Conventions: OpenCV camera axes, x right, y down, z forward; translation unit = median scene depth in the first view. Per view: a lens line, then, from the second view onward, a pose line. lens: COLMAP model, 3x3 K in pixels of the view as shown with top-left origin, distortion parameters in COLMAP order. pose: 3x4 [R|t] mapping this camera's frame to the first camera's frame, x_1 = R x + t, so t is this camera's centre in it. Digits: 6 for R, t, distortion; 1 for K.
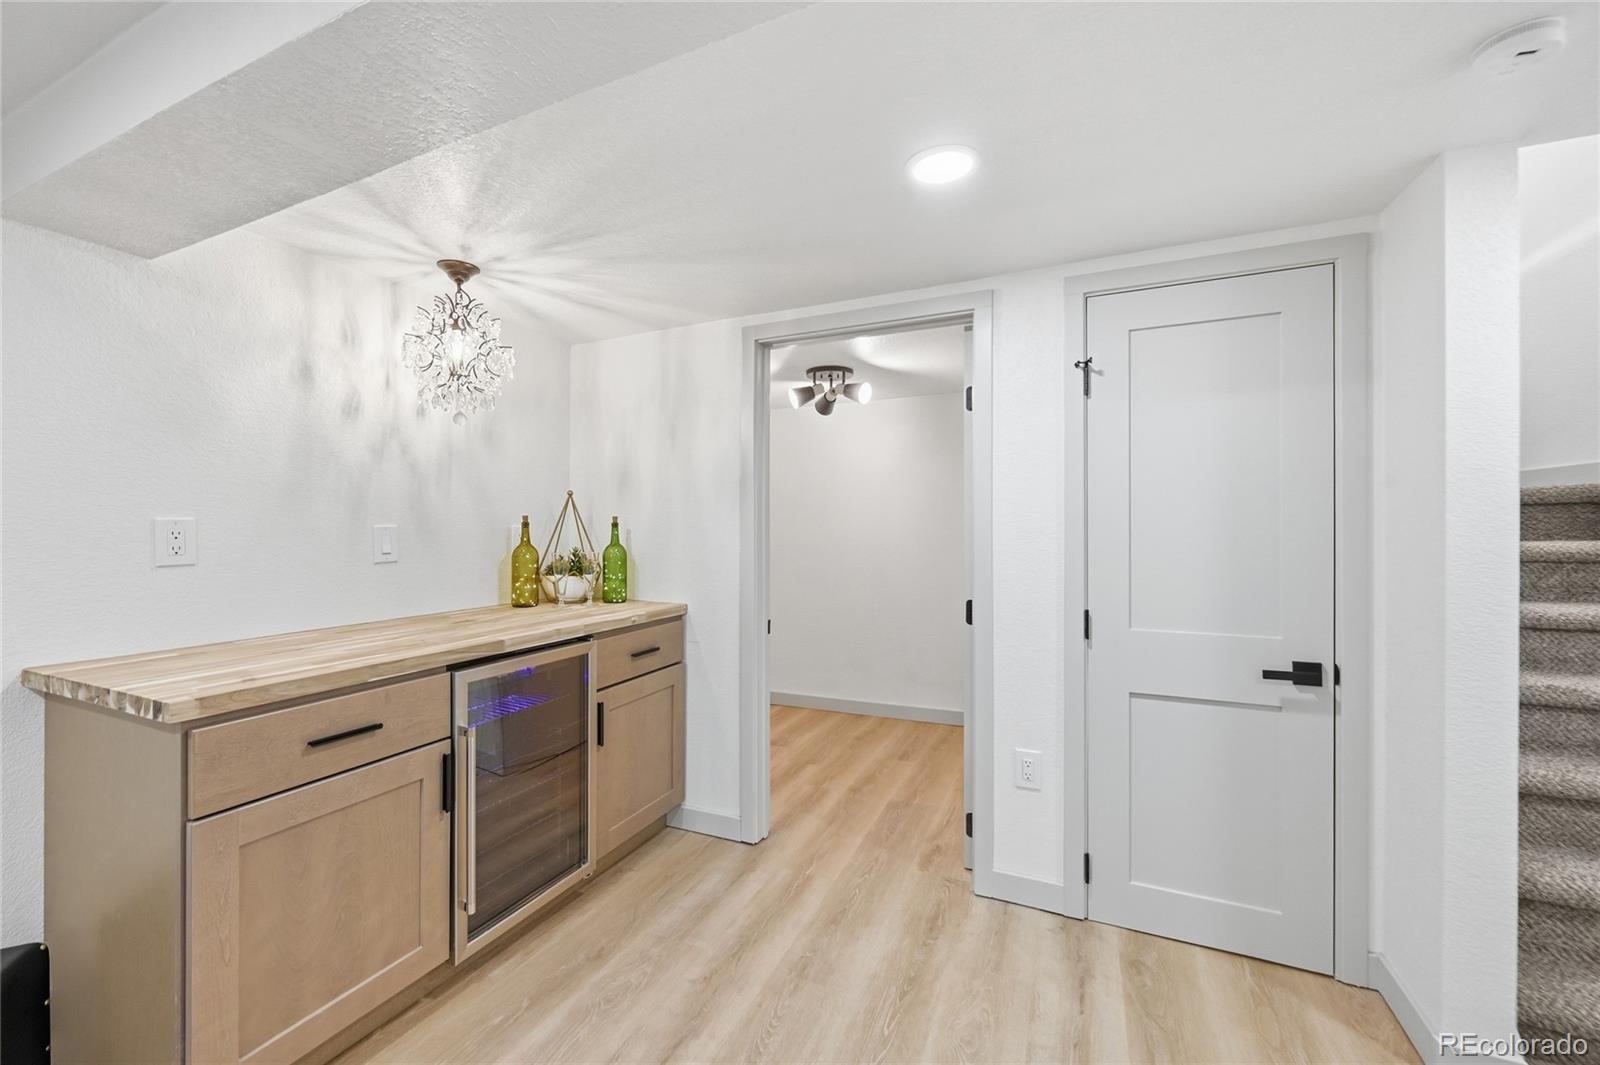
lens RADIAL K [[645.3, 0, 790.6], [0, 645.3, 525.3], [0, 0, 1]] dist [-0.007907, 0.002024]
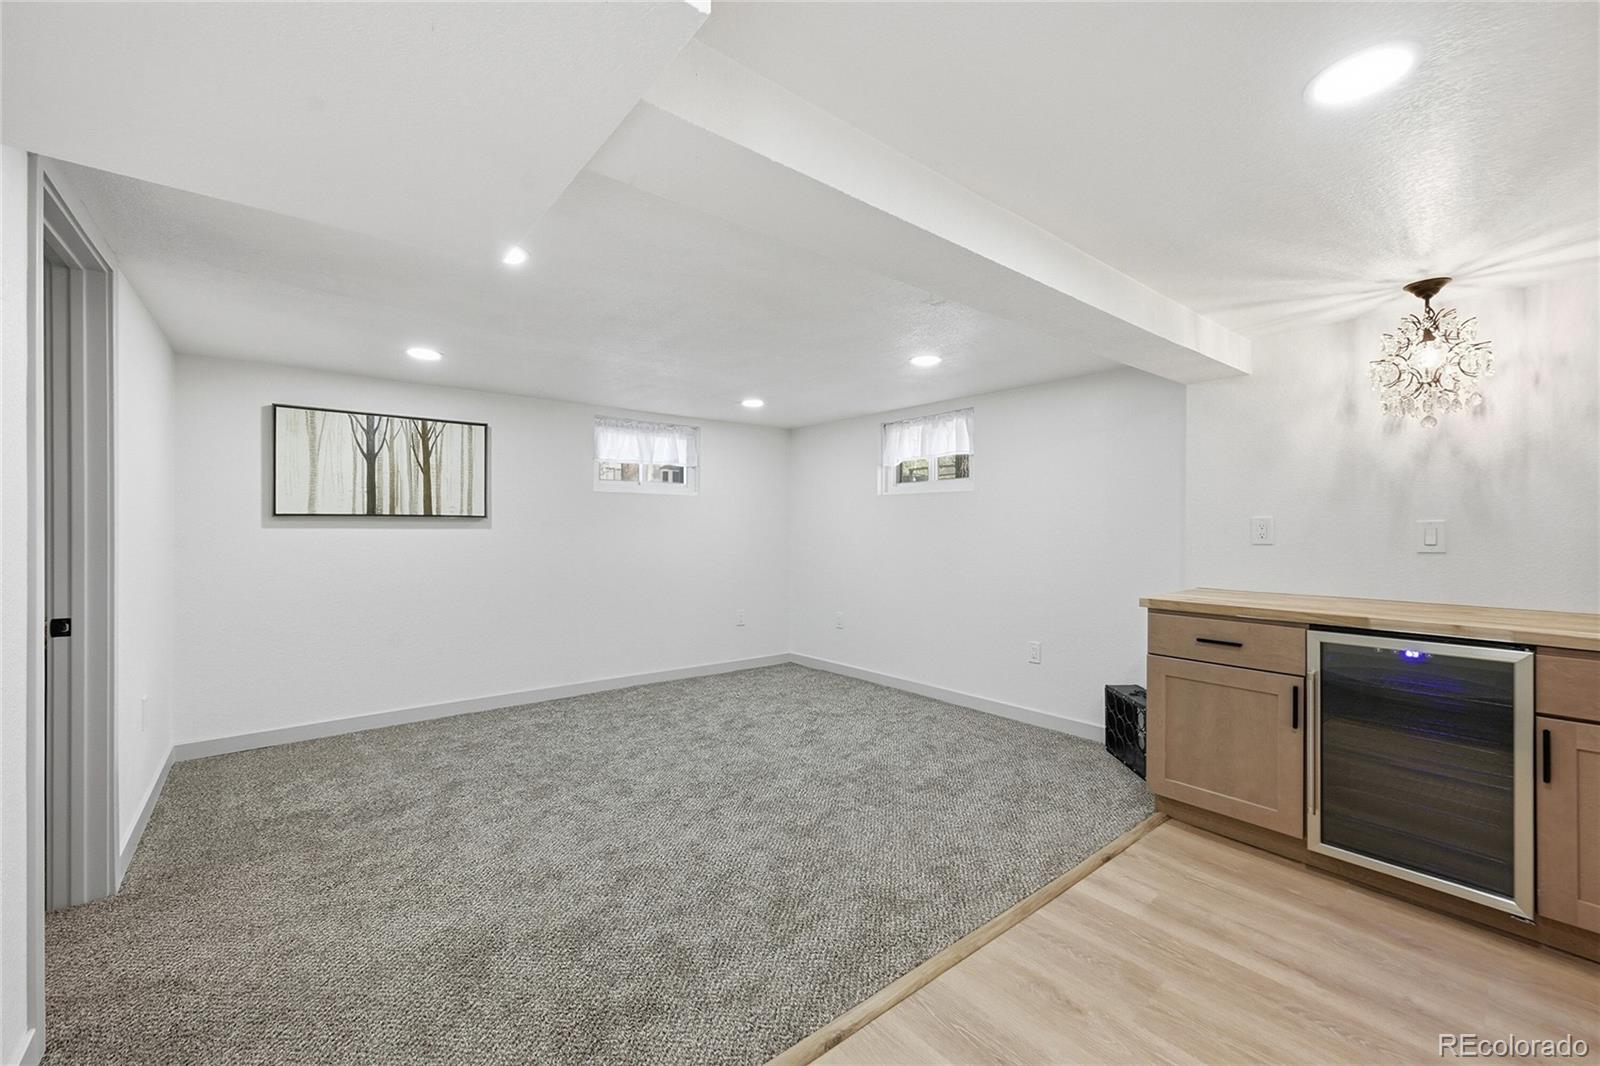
lens RADIAL K [[645.3, 0, 798.3], [0, 645.3, 526.7], [0, 0, 1]] dist [-0.007907, 0.002024]
pose [[-0.445841, 0.002855, -0.895108, 0.994115], [0.000598, 0.999996, 0.002892, 0.008113], [0.895112, 0.000754, -0.445841, 0.560170]]
